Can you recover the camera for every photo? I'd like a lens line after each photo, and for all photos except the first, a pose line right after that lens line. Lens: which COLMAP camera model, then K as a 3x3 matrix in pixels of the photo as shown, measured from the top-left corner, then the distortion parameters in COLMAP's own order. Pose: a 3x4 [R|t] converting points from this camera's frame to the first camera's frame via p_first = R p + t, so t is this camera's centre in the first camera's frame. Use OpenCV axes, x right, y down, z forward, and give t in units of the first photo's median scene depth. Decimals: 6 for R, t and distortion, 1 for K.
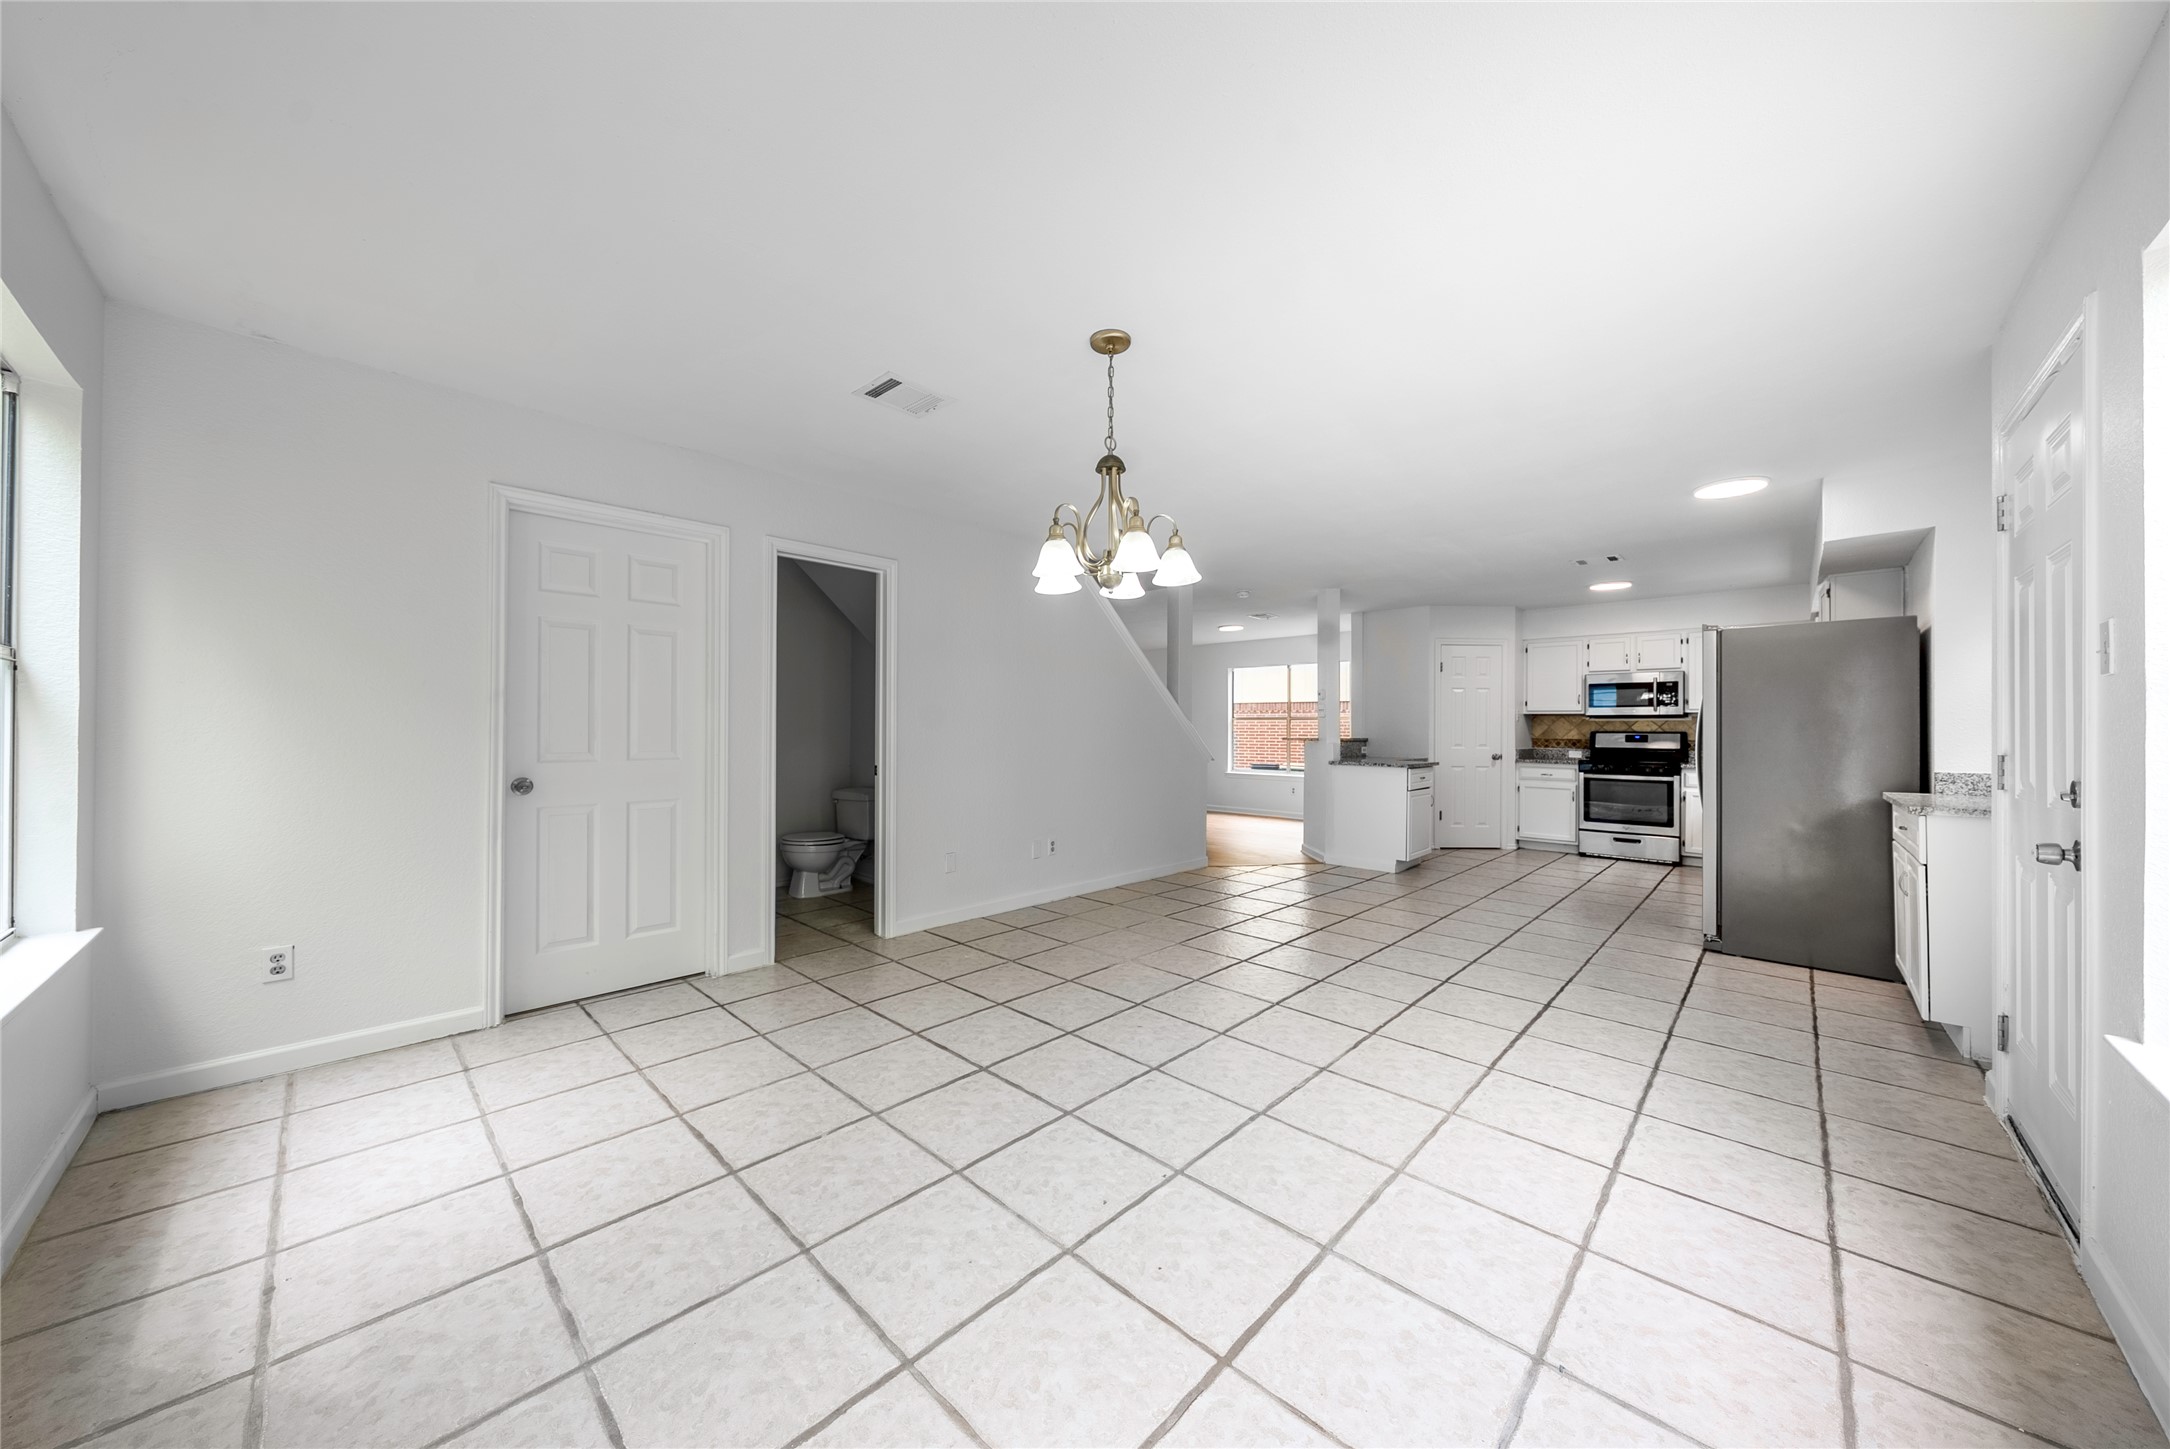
lens RADIAL K [[746.3, 0, 1088.4], [0, 746.3, 722.5], [0, 0, 1]] dist [-0.001614, -0.000070]
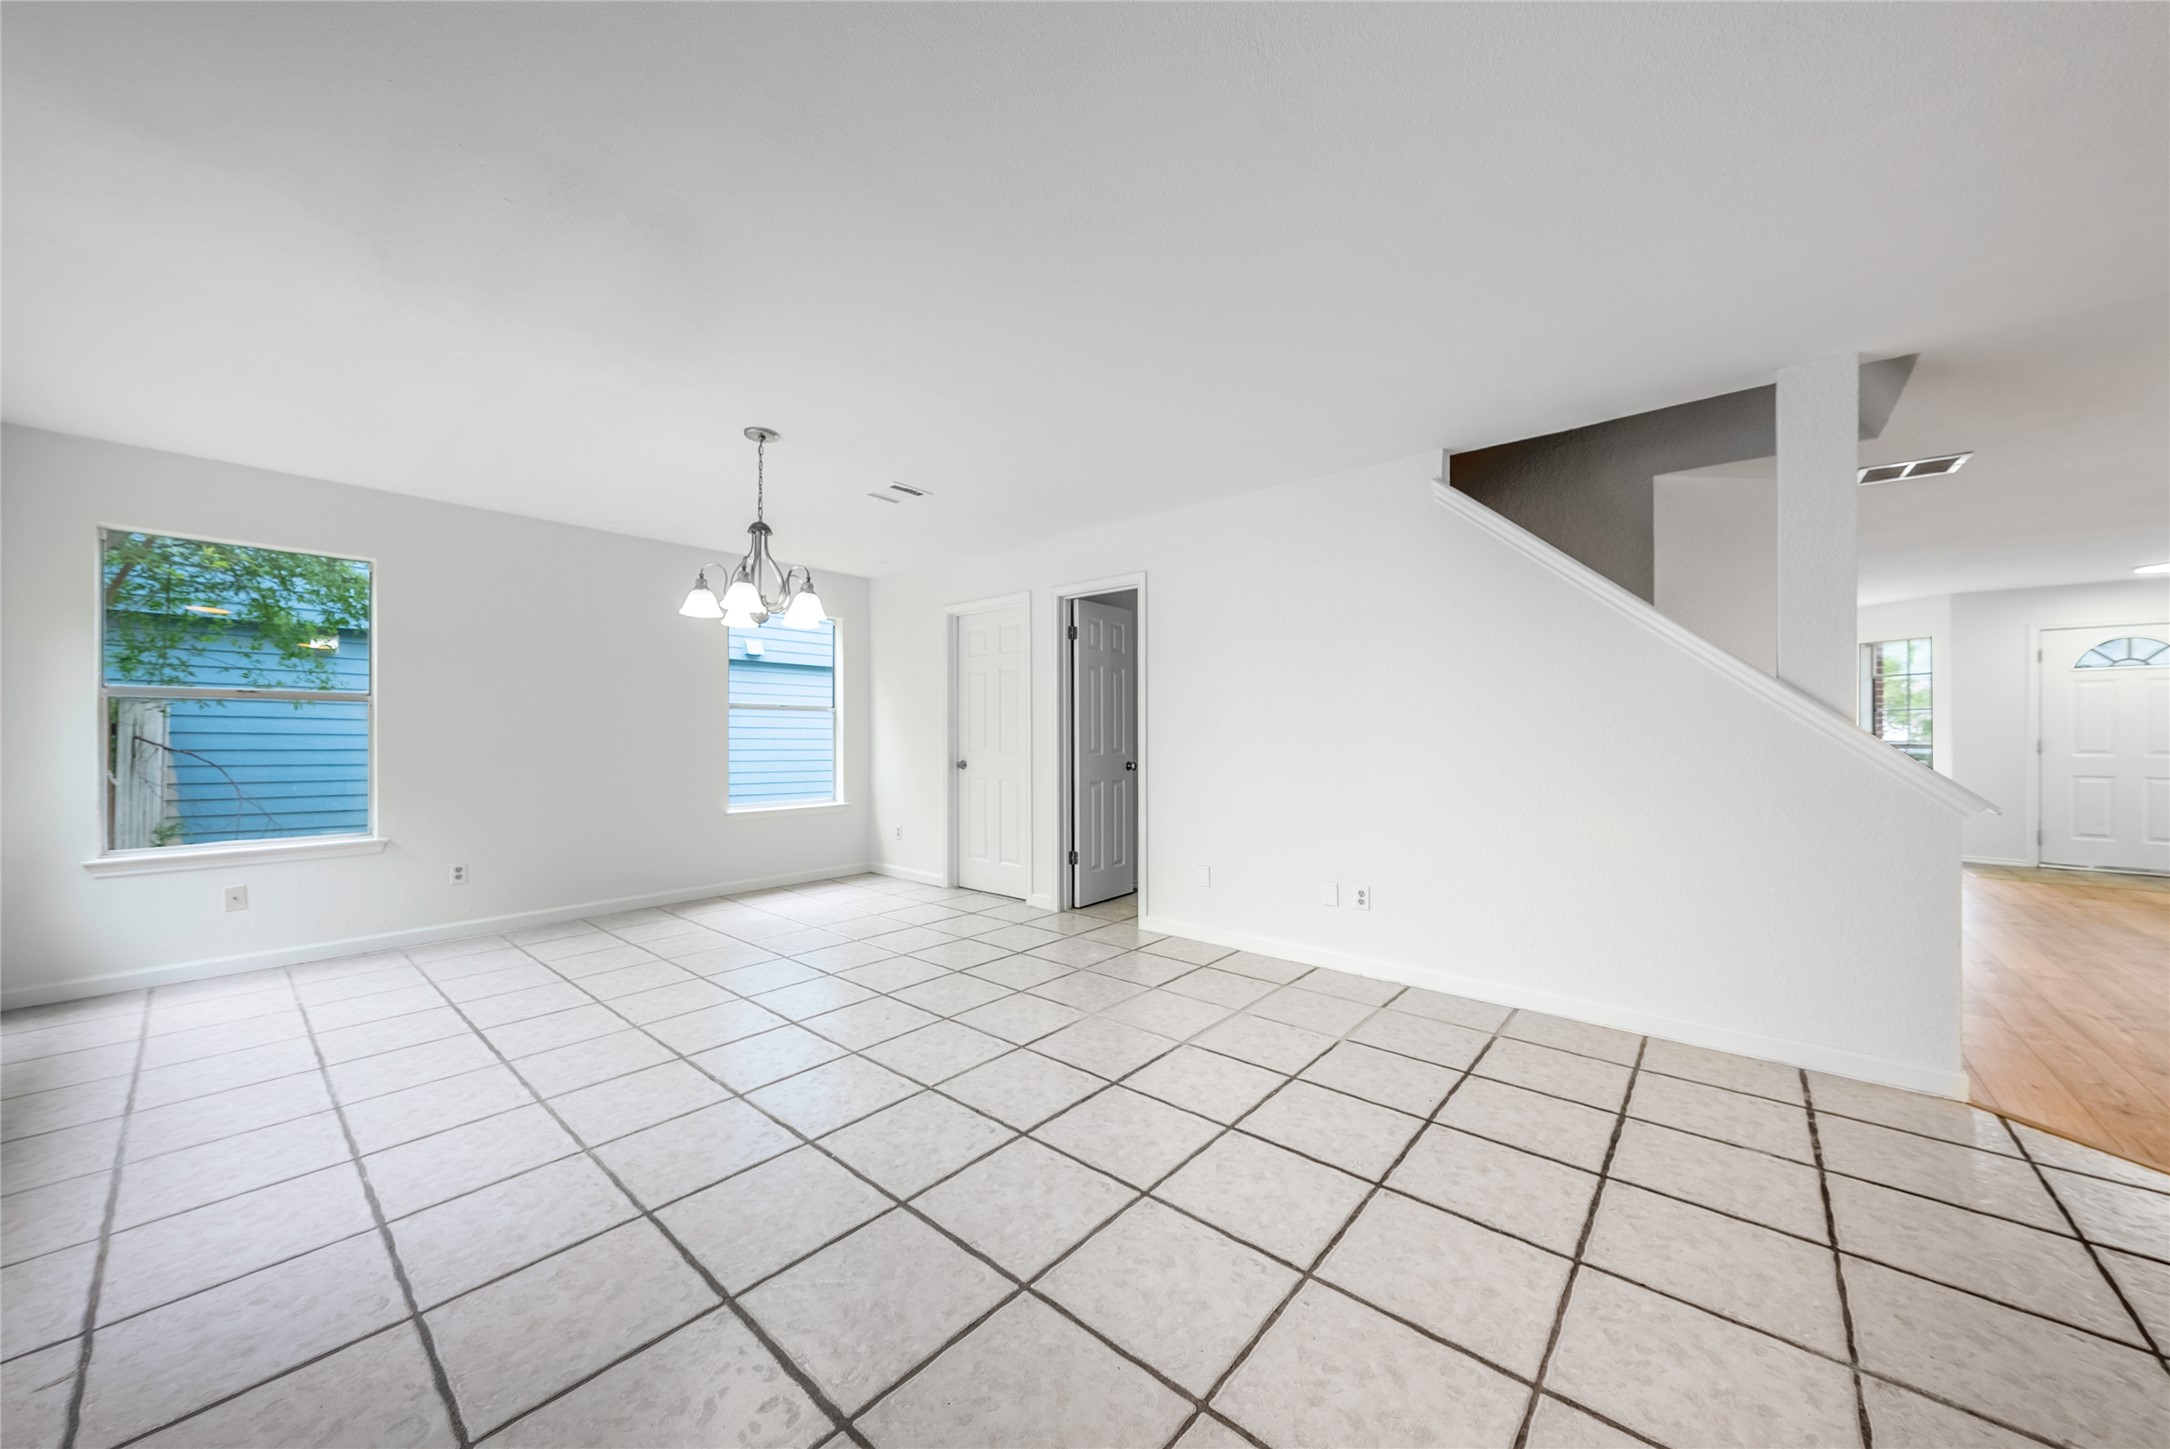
lens RADIAL K [[750.2, 0, 1087.4], [0, 750.2, 682.5], [0, 0, 1]] dist [-0.001147, 0.000004]
pose [[0.056319, -0.070802, -0.995899, 0.940804], [0.008801, 0.997479, -0.070417, 0.016867], [0.998374, -0.004799, 0.056800, 0.999329]]
